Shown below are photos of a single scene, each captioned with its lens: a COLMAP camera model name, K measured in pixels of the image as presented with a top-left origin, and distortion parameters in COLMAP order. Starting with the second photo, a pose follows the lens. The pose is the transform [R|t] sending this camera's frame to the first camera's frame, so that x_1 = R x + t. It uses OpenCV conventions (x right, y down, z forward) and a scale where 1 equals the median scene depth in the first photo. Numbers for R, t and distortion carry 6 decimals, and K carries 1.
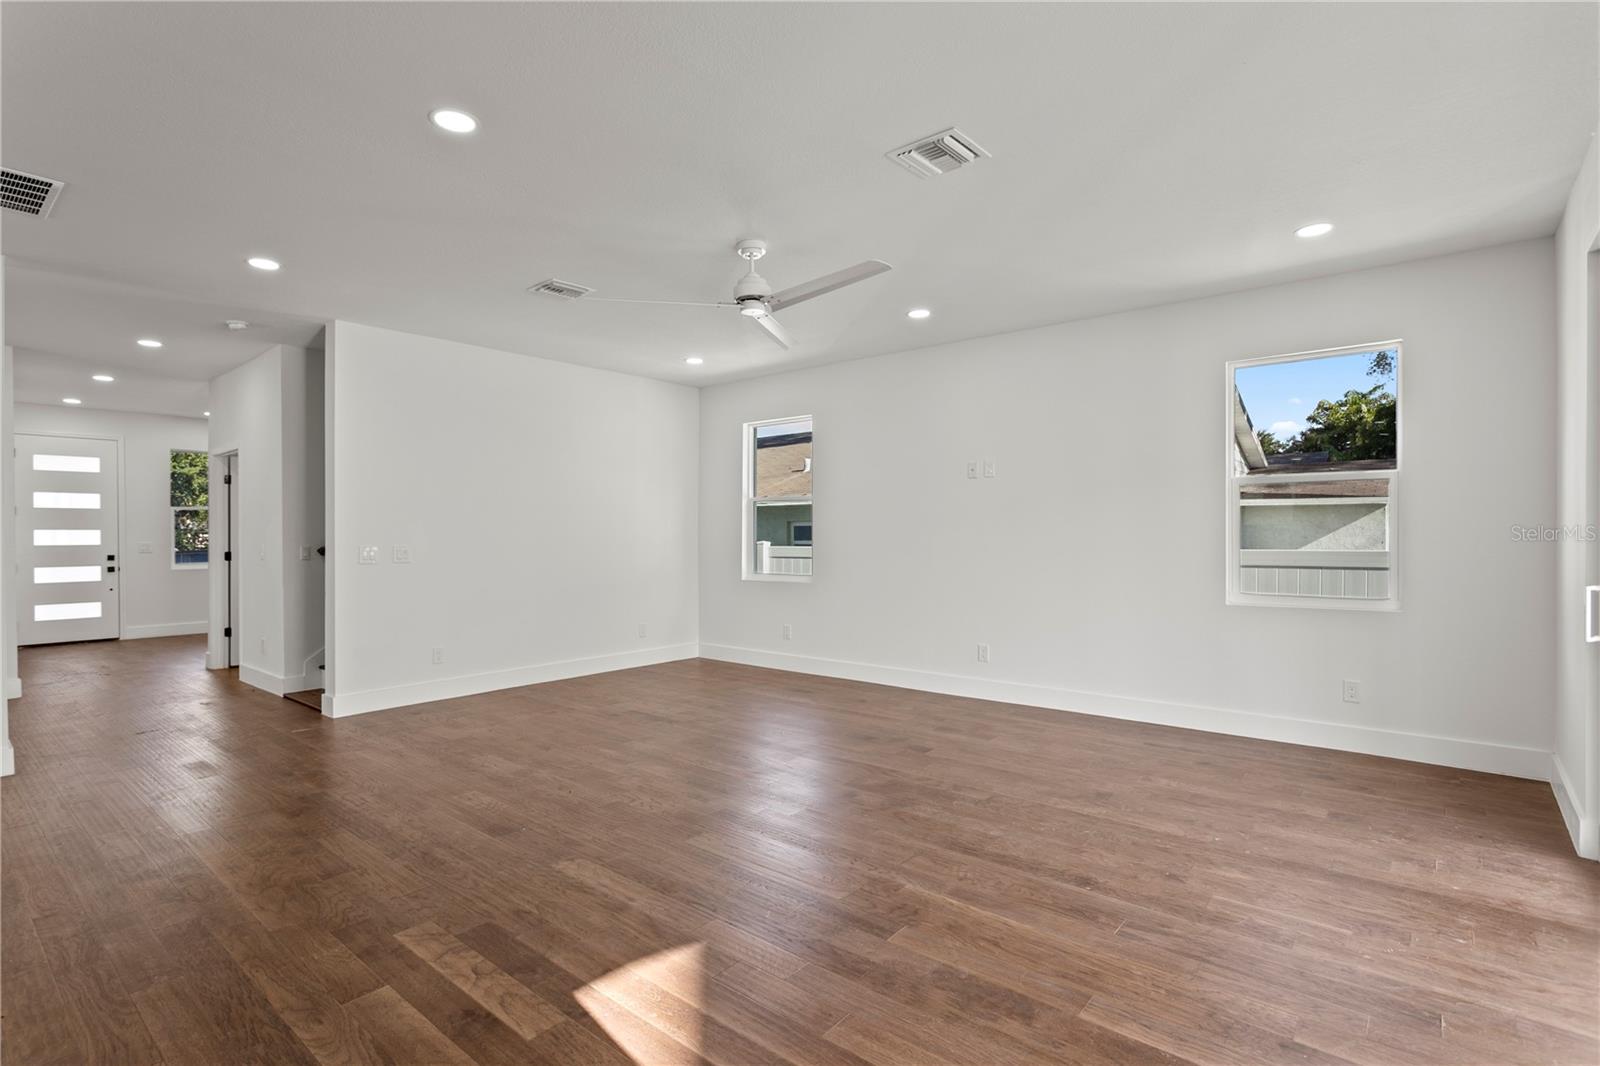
lens RADIAL K [[787.1, 0, 795.4], [0, 787.1, 521.6], [0, 0, 1]] dist [-0.001434, -0.001706]
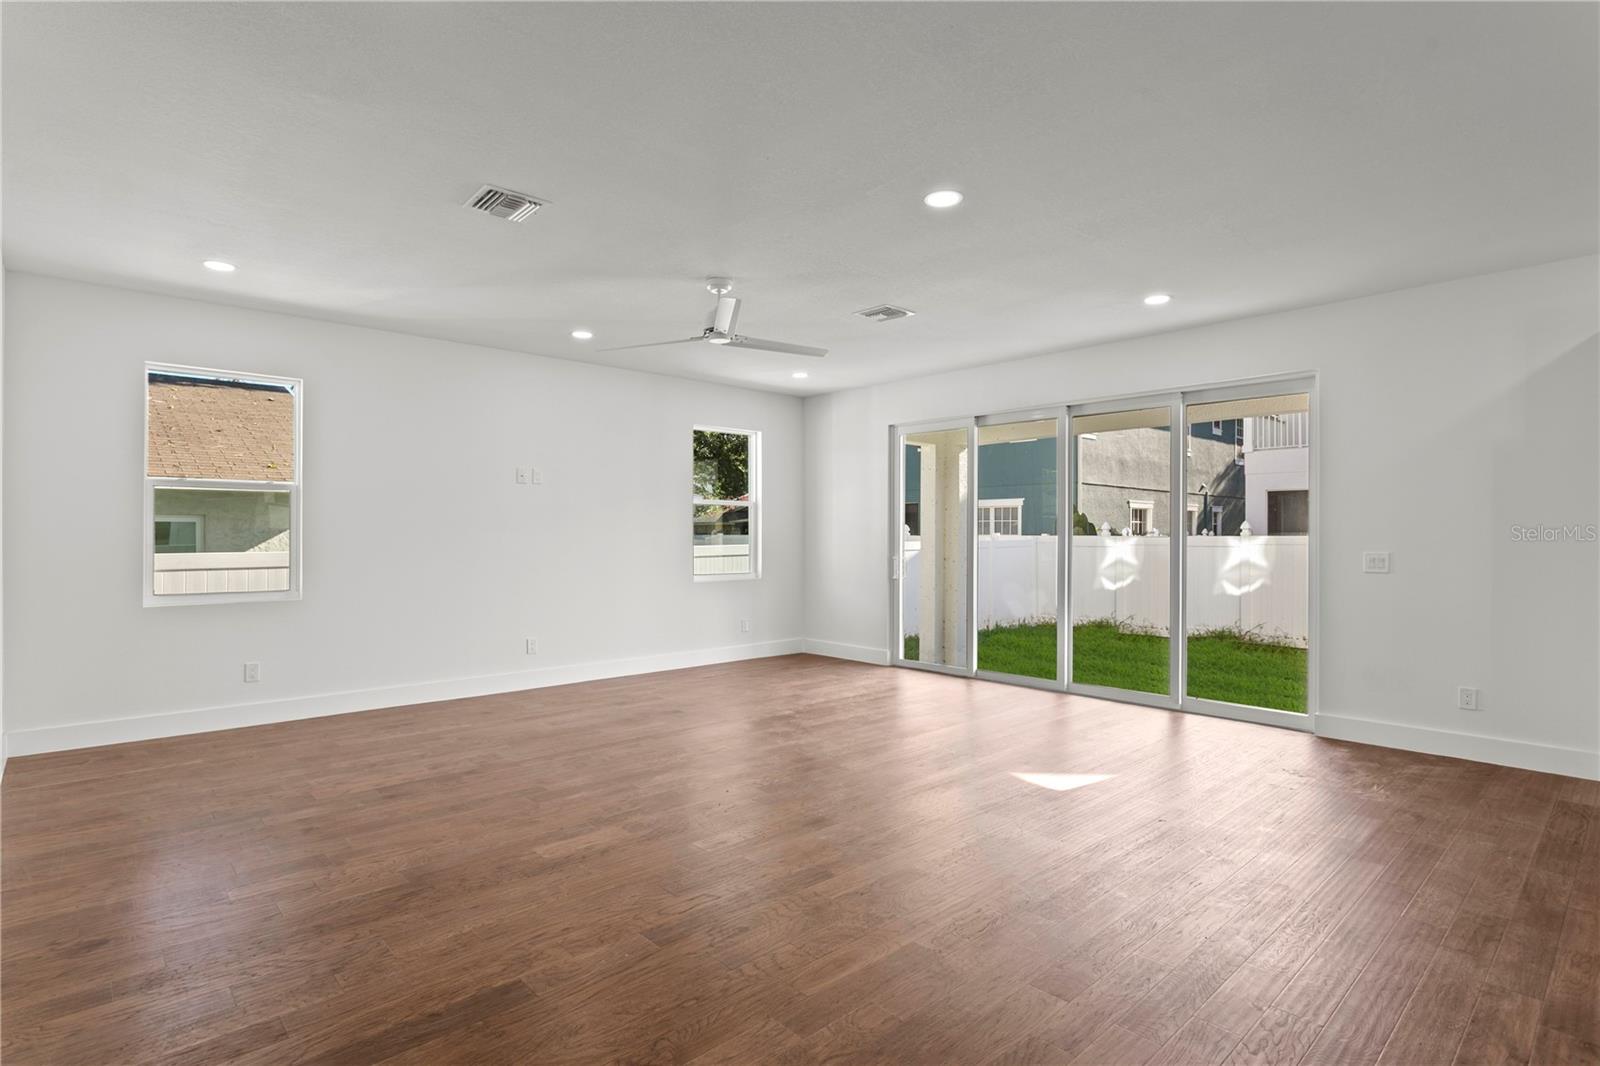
lens RADIAL K [[787.1, 0, 761.8], [0, 787.1, 543.0], [0, 0, 1]] dist [-0.001434, -0.001706]
pose [[0.149152, -0.007987, 0.988782, -1.543494], [-0.017576, 0.999788, 0.010727, 0.013387], [-0.988658, -0.018979, 0.148980, 1.014002]]
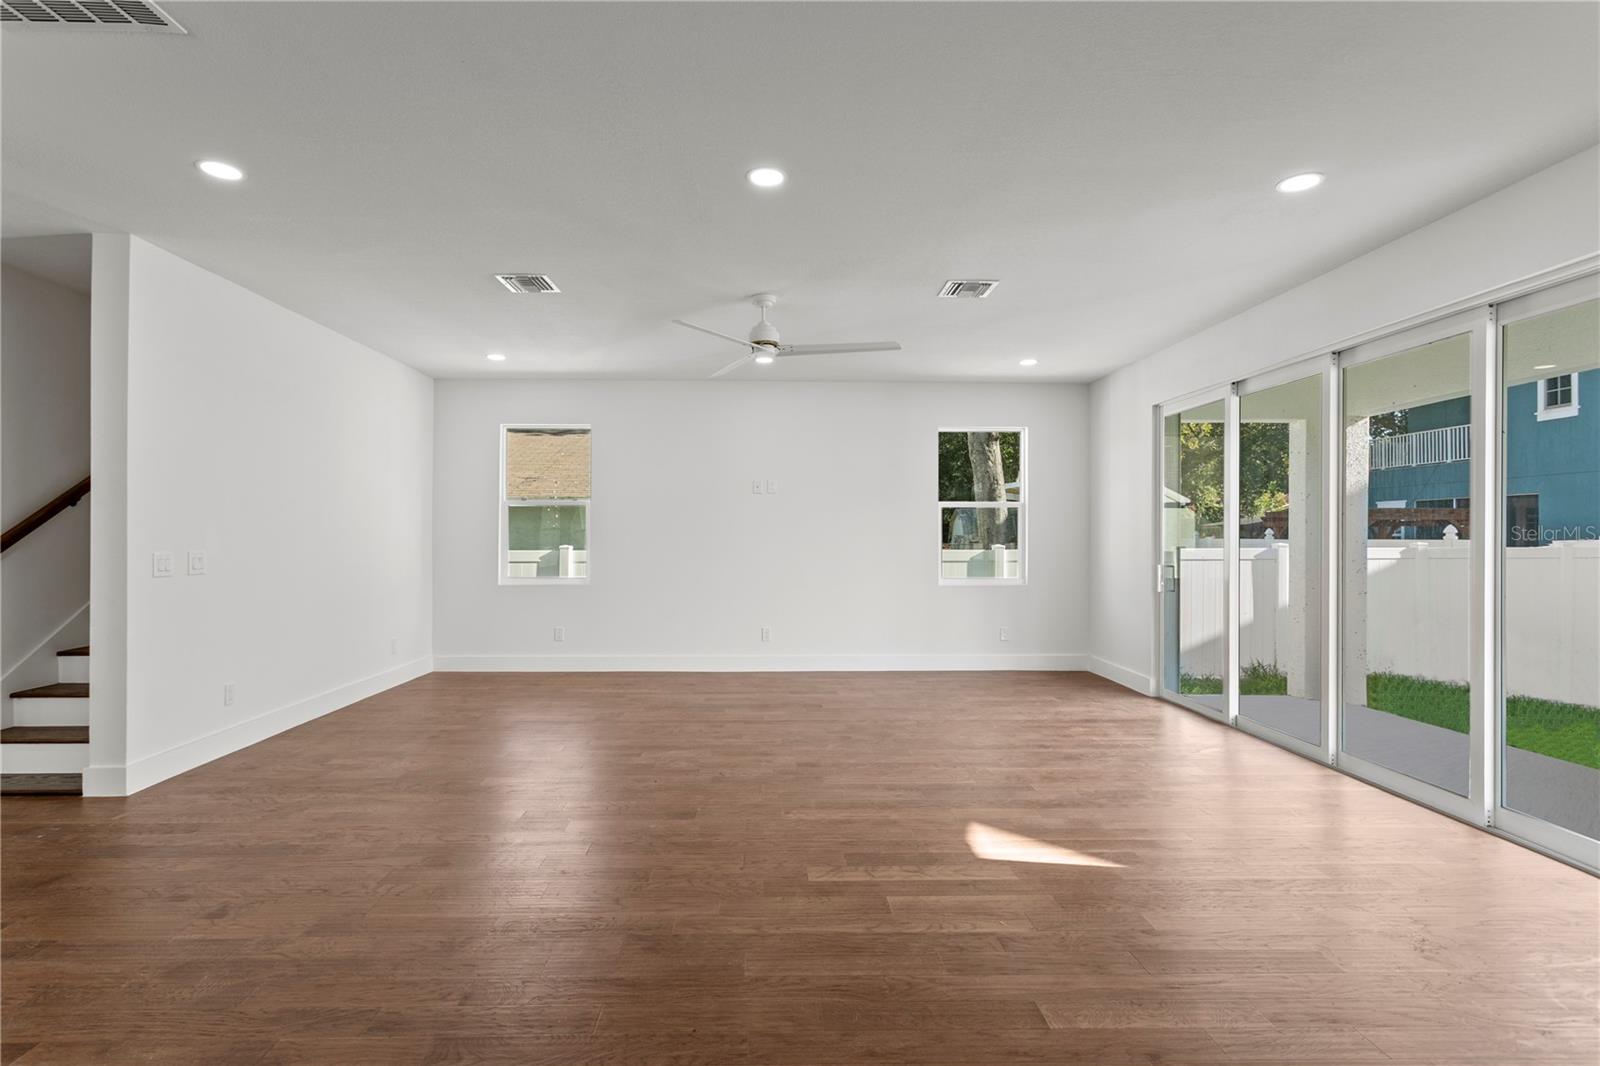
lens RADIAL K [[754.8, 0, 794.0], [0, 754.8, 548.8], [0, 0, 1]] dist [0.001105, -0.000623]
pose [[0.745955, -0.008376, 0.665944, -1.039117], [-0.012772, 0.999557, 0.026878, -0.005372], [-0.665874, -0.028555, 0.745518, 0.143836]]
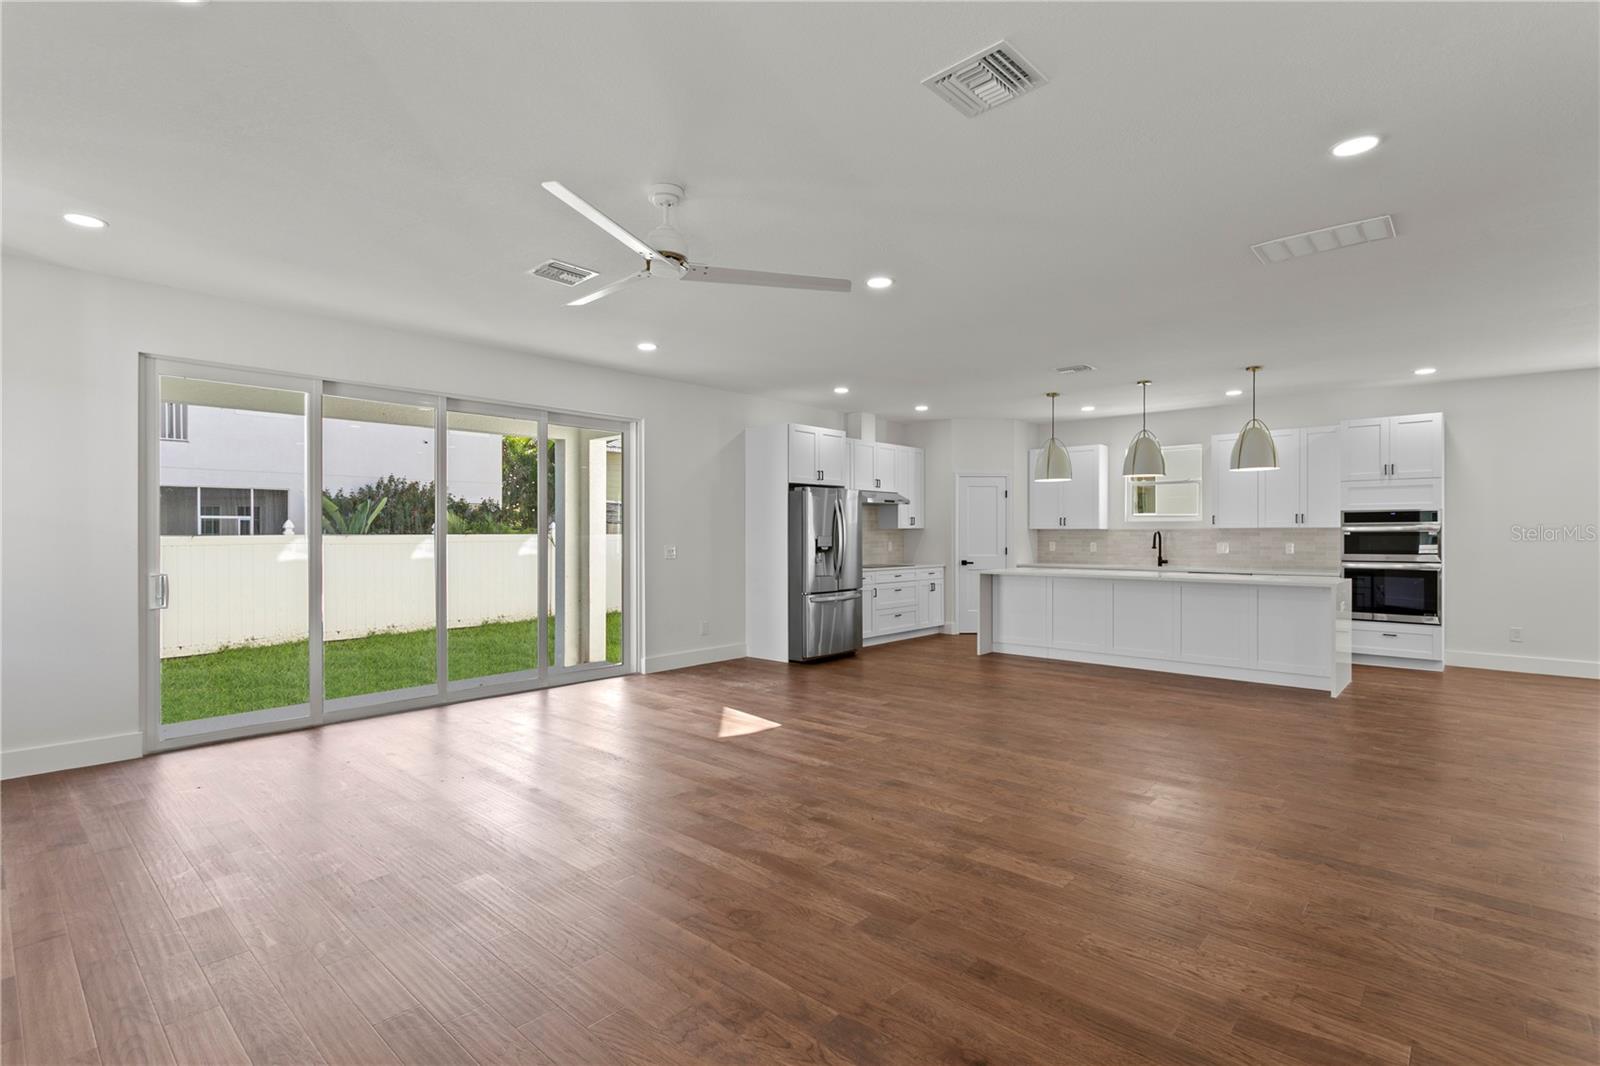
lens RADIAL K [[754.8, 0, 795.0], [0, 754.8, 526.6], [0, 0, 1]] dist [0.001105, -0.000623]
pose [[-0.999127, 0.001623, 0.041744, -0.292441], [0.000466, 0.999616, -0.027719, 0.034551], [-0.041773, -0.027675, -0.998744, 2.366708]]
